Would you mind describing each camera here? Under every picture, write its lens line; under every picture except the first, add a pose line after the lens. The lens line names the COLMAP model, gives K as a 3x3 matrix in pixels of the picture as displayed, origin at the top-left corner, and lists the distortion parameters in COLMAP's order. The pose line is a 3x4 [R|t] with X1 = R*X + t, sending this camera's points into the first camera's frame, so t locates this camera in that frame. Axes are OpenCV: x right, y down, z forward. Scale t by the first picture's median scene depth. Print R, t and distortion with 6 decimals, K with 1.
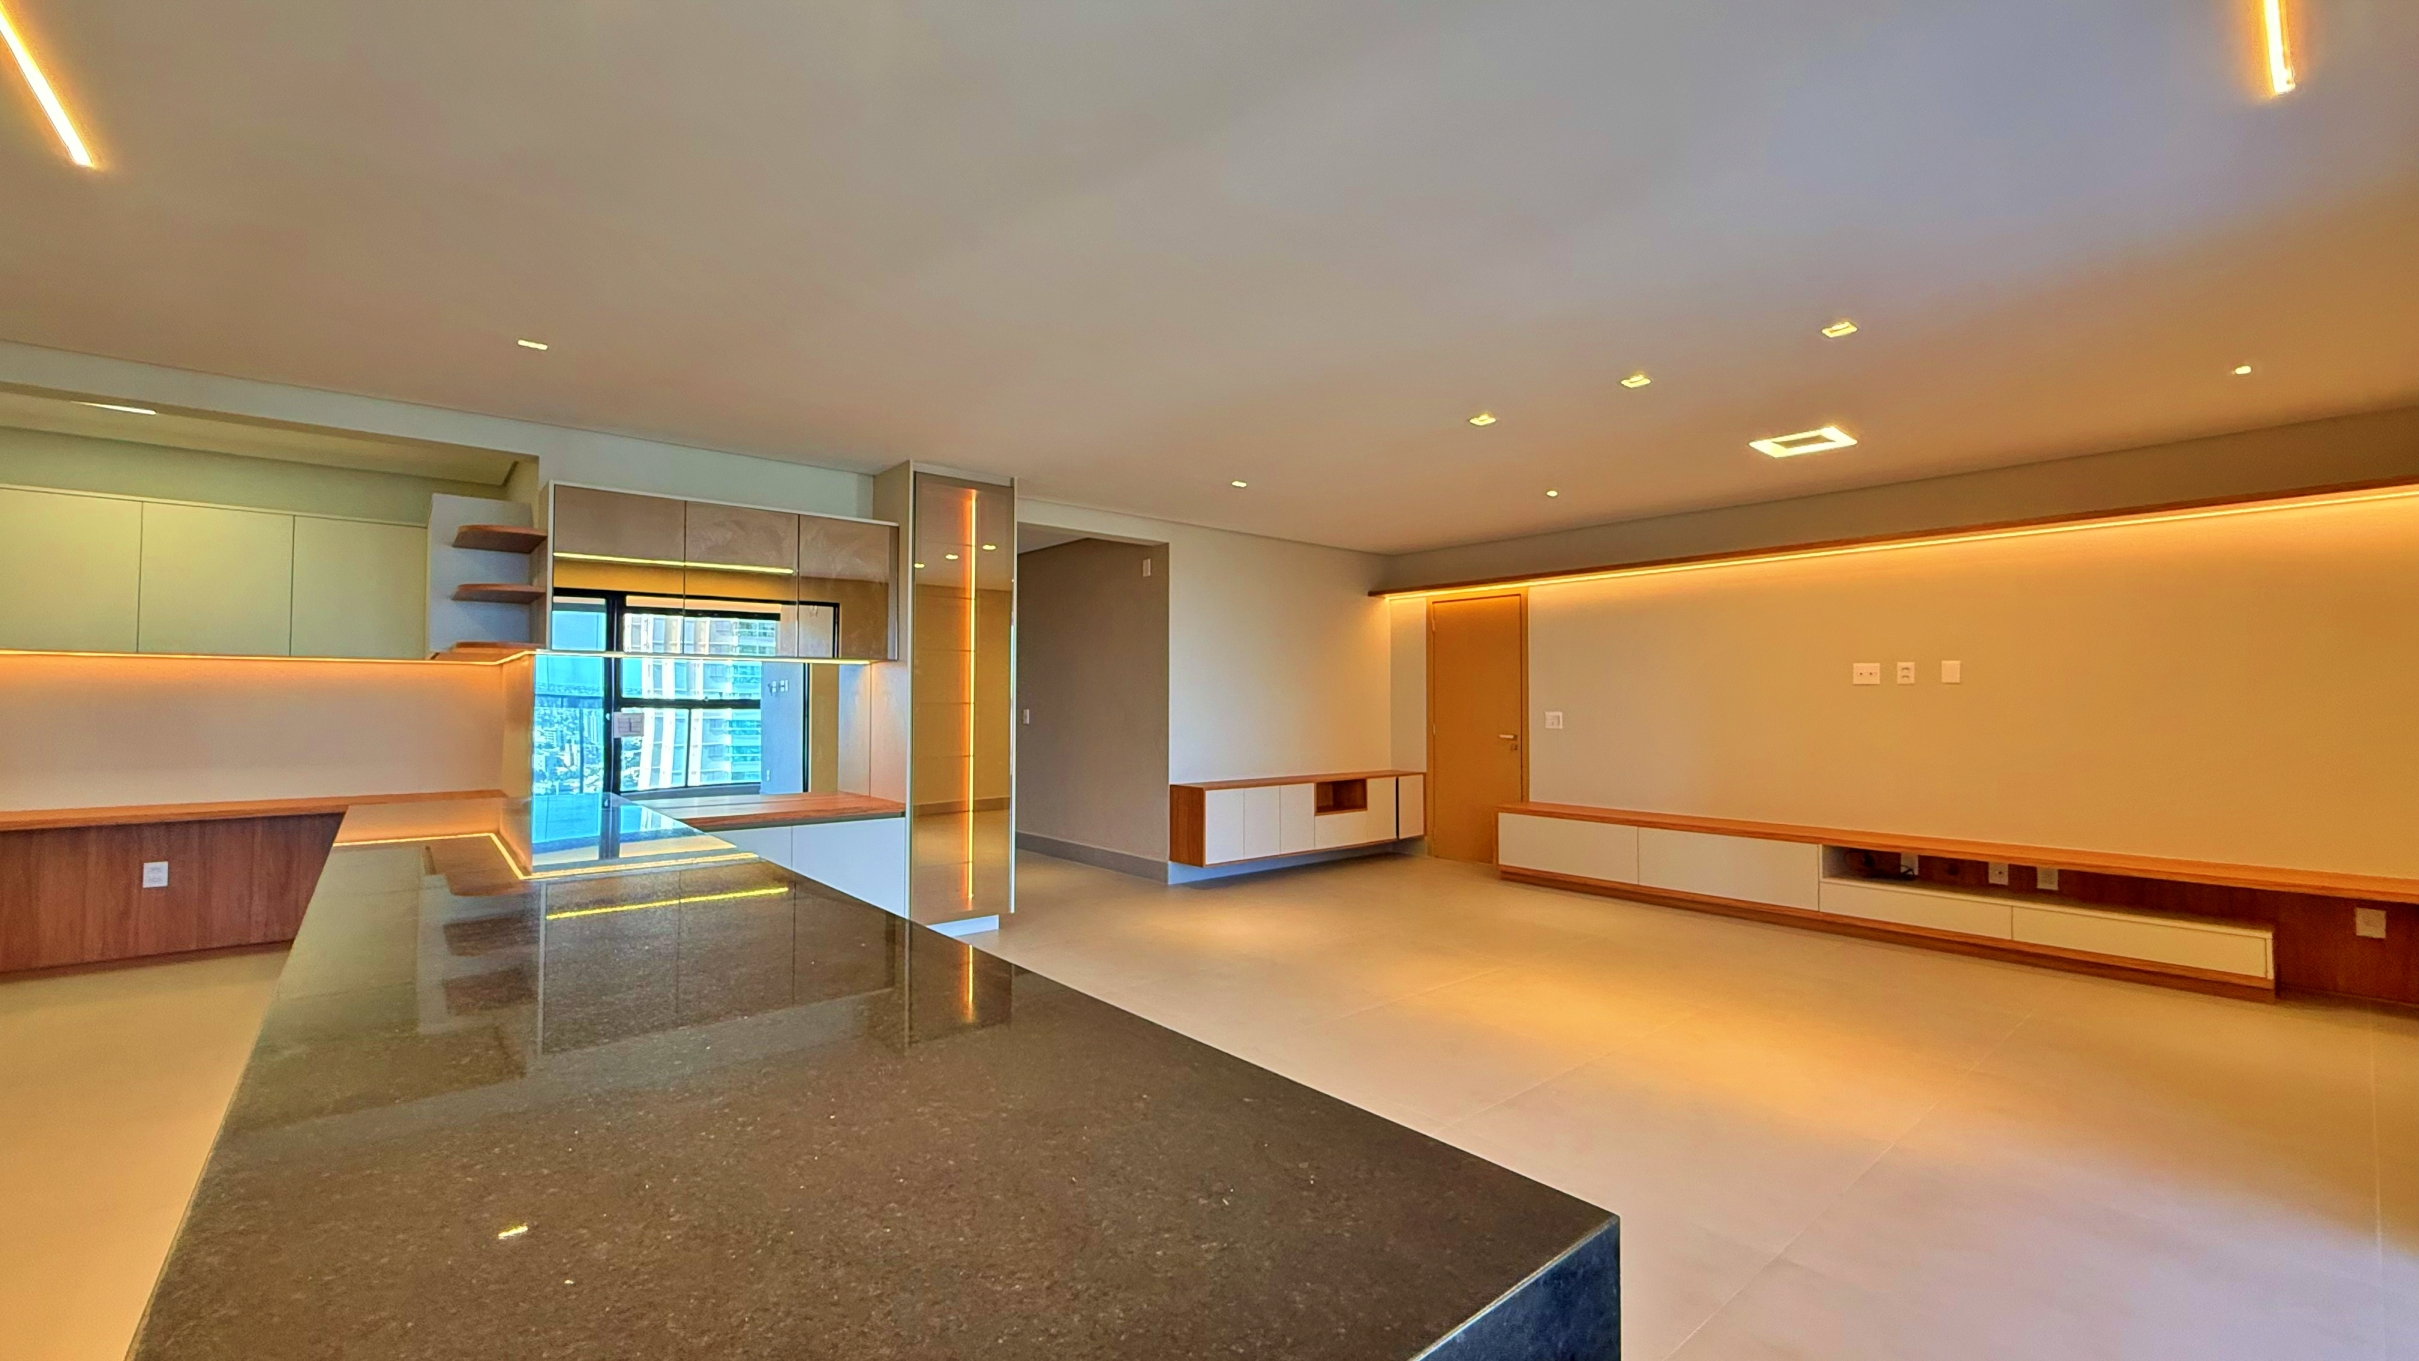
lens RADIAL K [[964.6, 0, 1200.1], [0, 964.6, 679.0], [0, 0, 1]] dist [-0.001532, 0.000494]
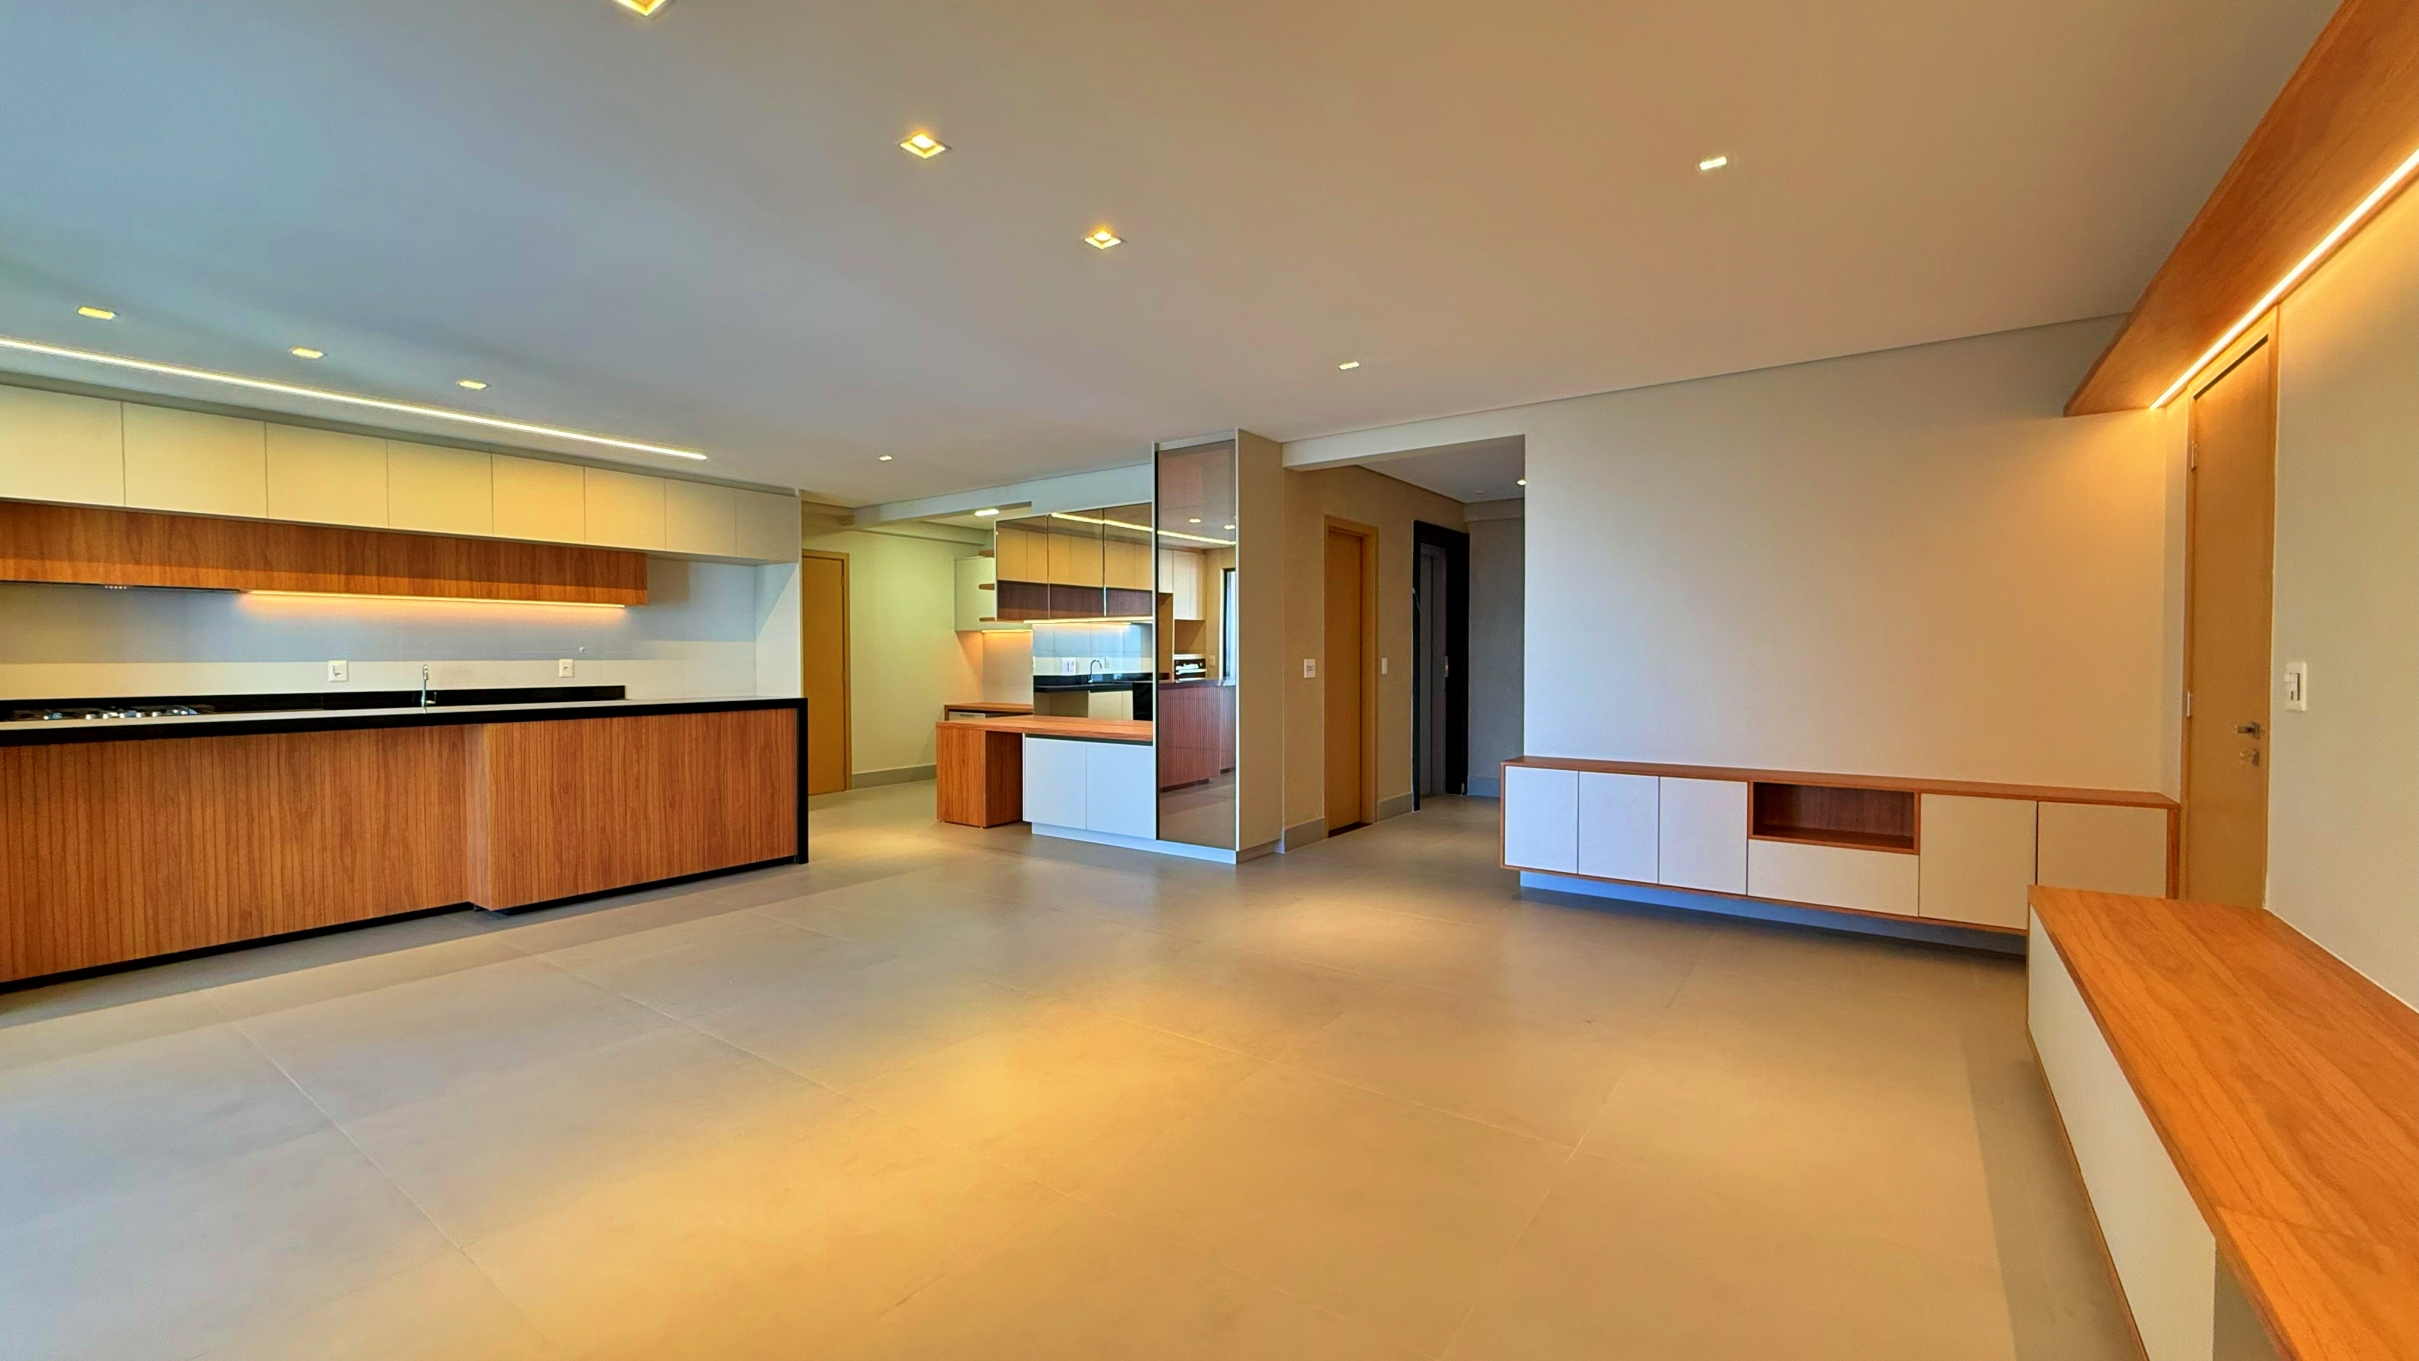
lens RADIAL K [[964.6, 0, 1199.7], [0, 964.6, 678.9], [0, 0, 1]] dist [-0.001532, 0.000494]
pose [[0.245207, 0.019592, -0.969273, 0.740578], [0.026830, 0.999276, 0.026986, 0.025293], [0.969099, -0.032623, 0.244504, 0.658754]]
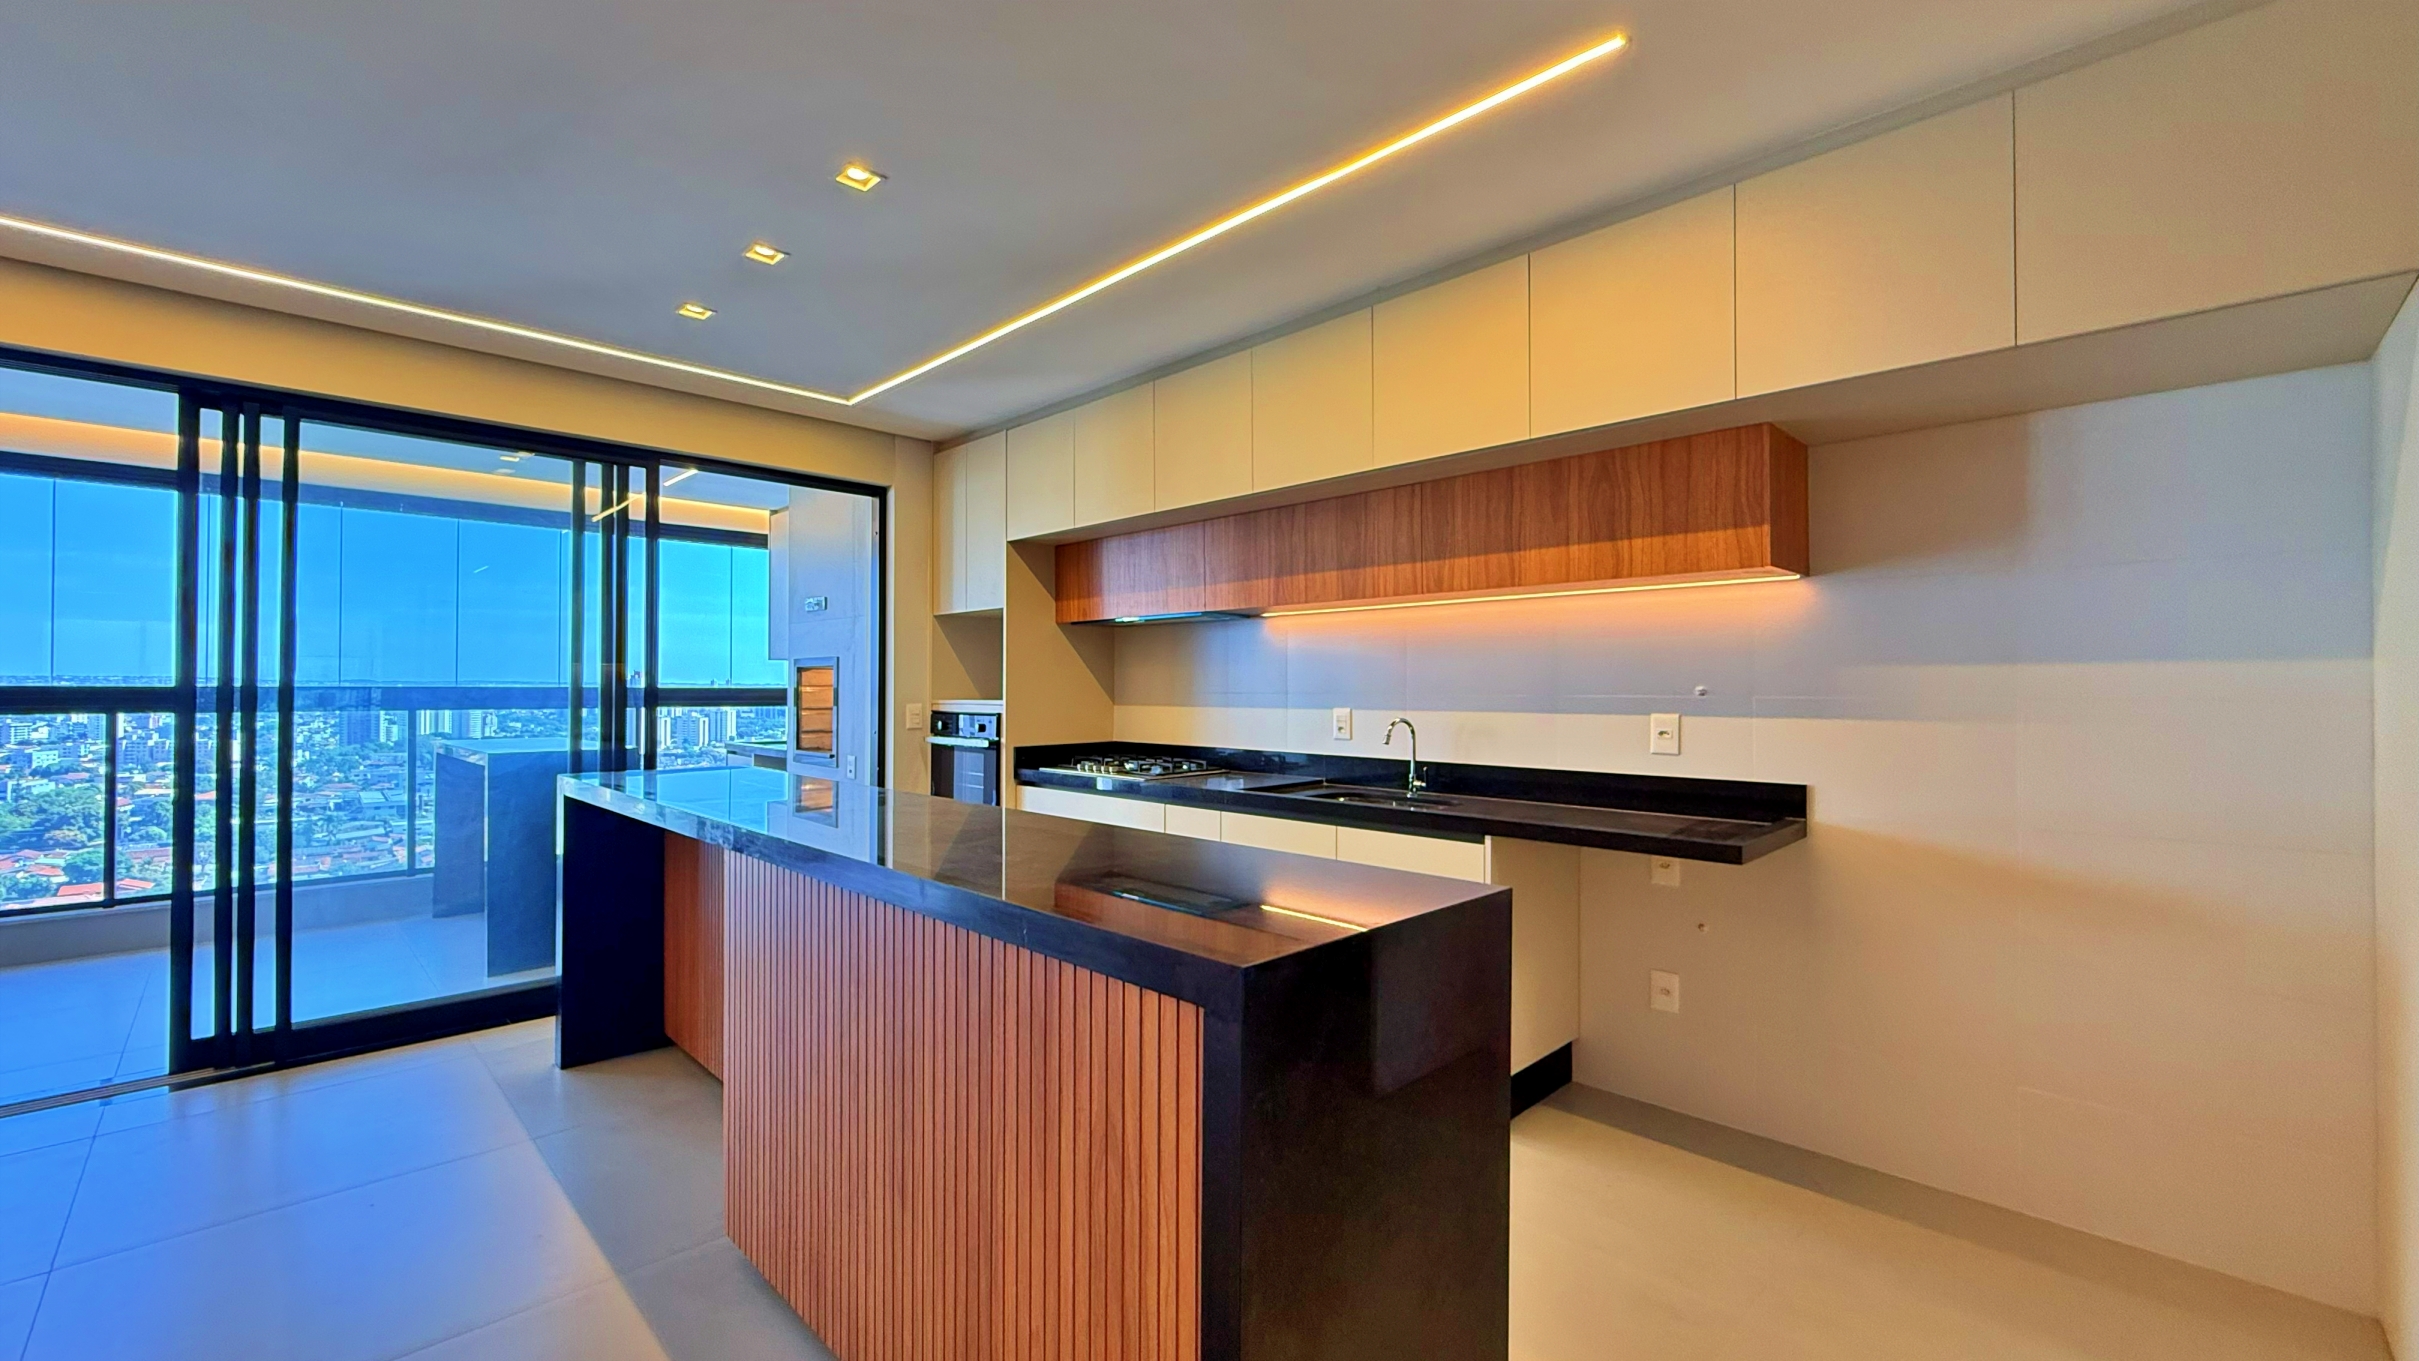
lens RADIAL K [[964.6, 0, 1200.9], [0, 964.6, 676.5], [0, 0, 1]] dist [-0.001532, 0.000494]
pose [[-0.996507, -0.006134, -0.083281, -0.290753], [-0.003006, 0.999287, -0.037633, 0.012920], [0.083452, -0.037251, -0.995815, 0.690413]]
